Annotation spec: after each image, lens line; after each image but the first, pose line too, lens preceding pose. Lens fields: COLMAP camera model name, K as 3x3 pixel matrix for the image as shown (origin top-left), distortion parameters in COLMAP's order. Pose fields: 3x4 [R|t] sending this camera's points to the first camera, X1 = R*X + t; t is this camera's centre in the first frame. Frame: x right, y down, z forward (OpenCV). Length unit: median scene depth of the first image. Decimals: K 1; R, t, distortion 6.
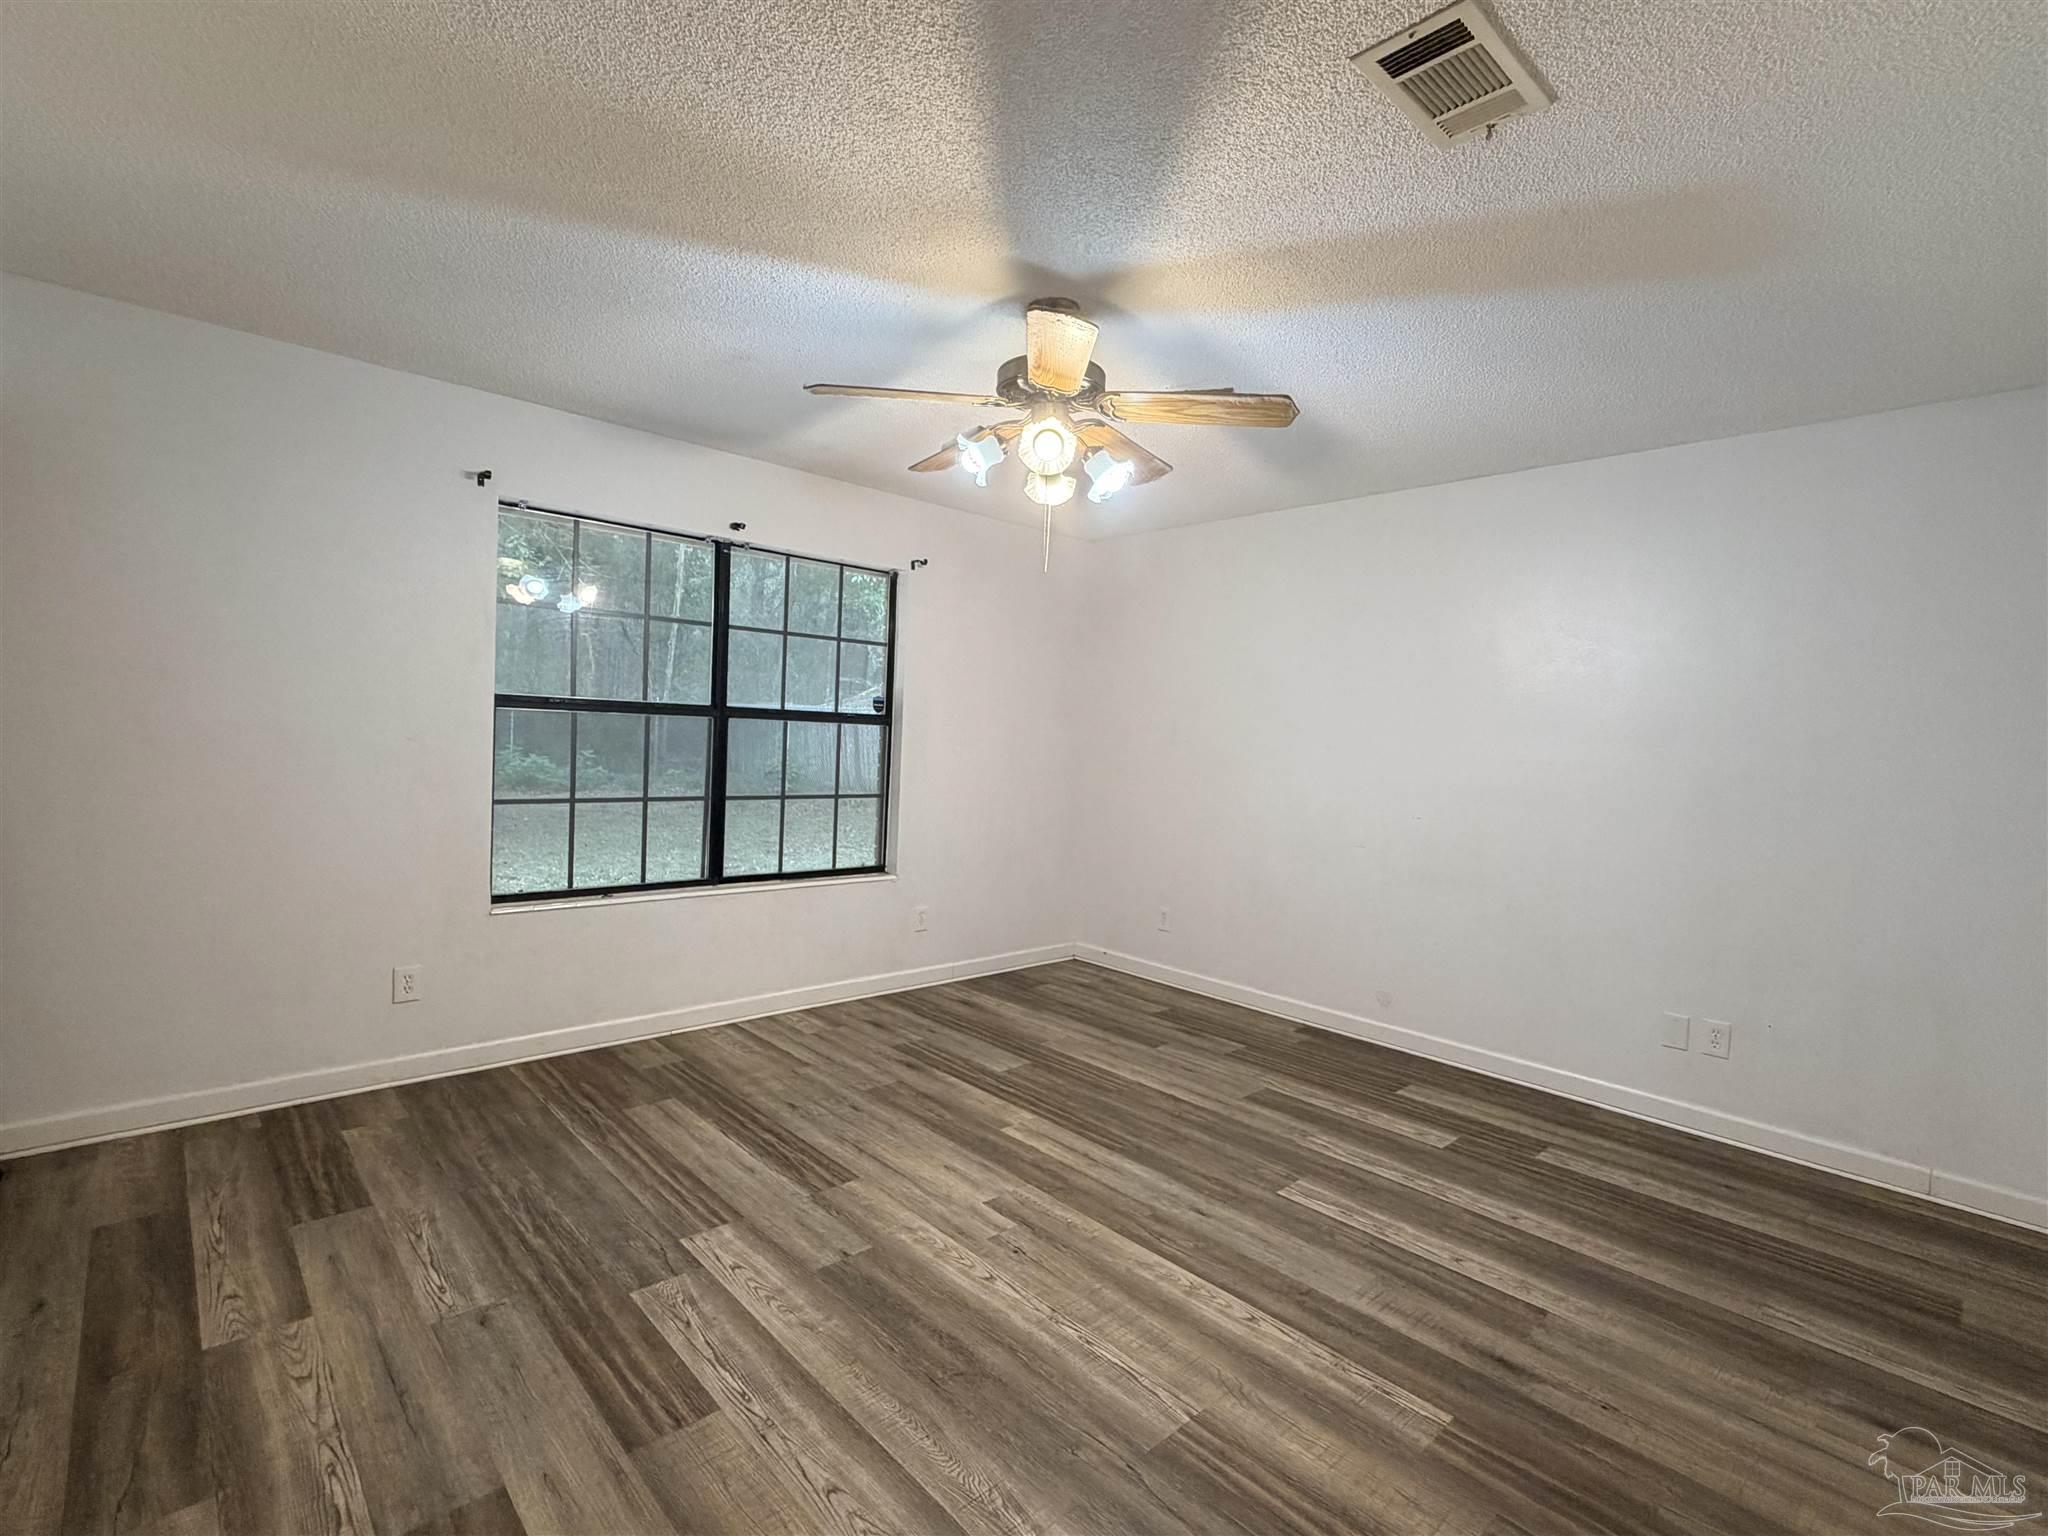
lens RADIAL K [[954.0, 0, 1024.7], [0, 954.0, 769.2], [0, 0, 1]] dist [0.001883, -0.000078]
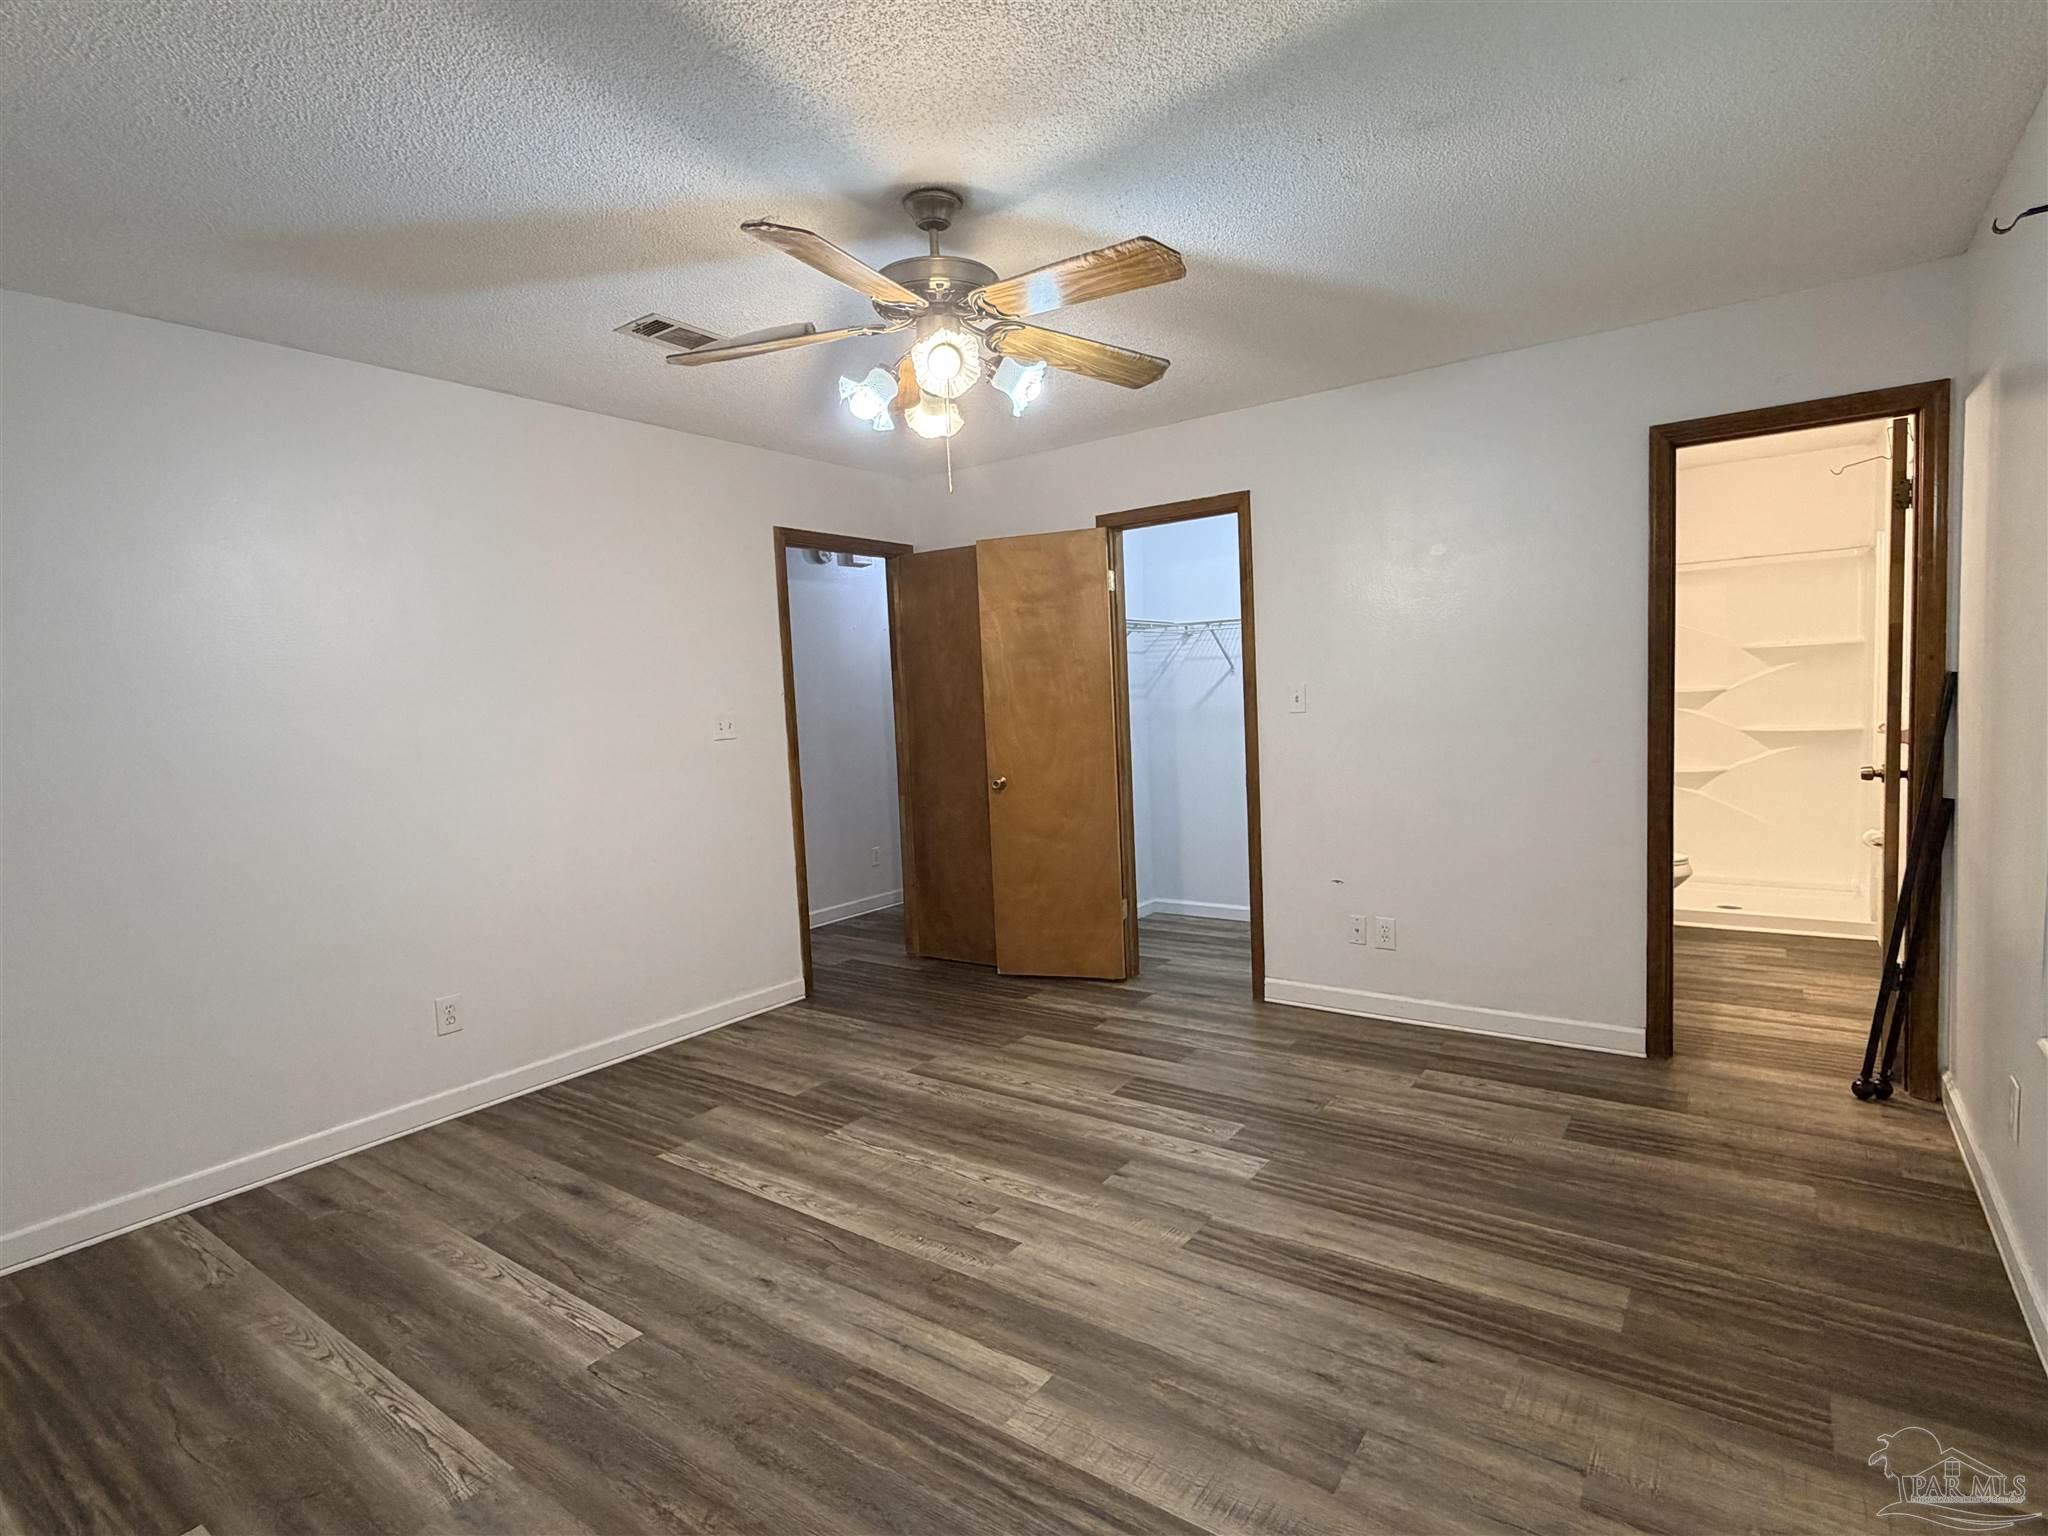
lens RADIAL K [[1025.2, 0, 1025.3], [0, 1025.2, 773.7], [0, 0, 1]] dist [-0.001361, -0.000124]
pose [[-0.980597, 0.015353, -0.195433, 0.139702], [-0.004688, 0.994807, 0.101670, -0.072199], [0.195979, 0.100614, -0.975433, 2.016126]]
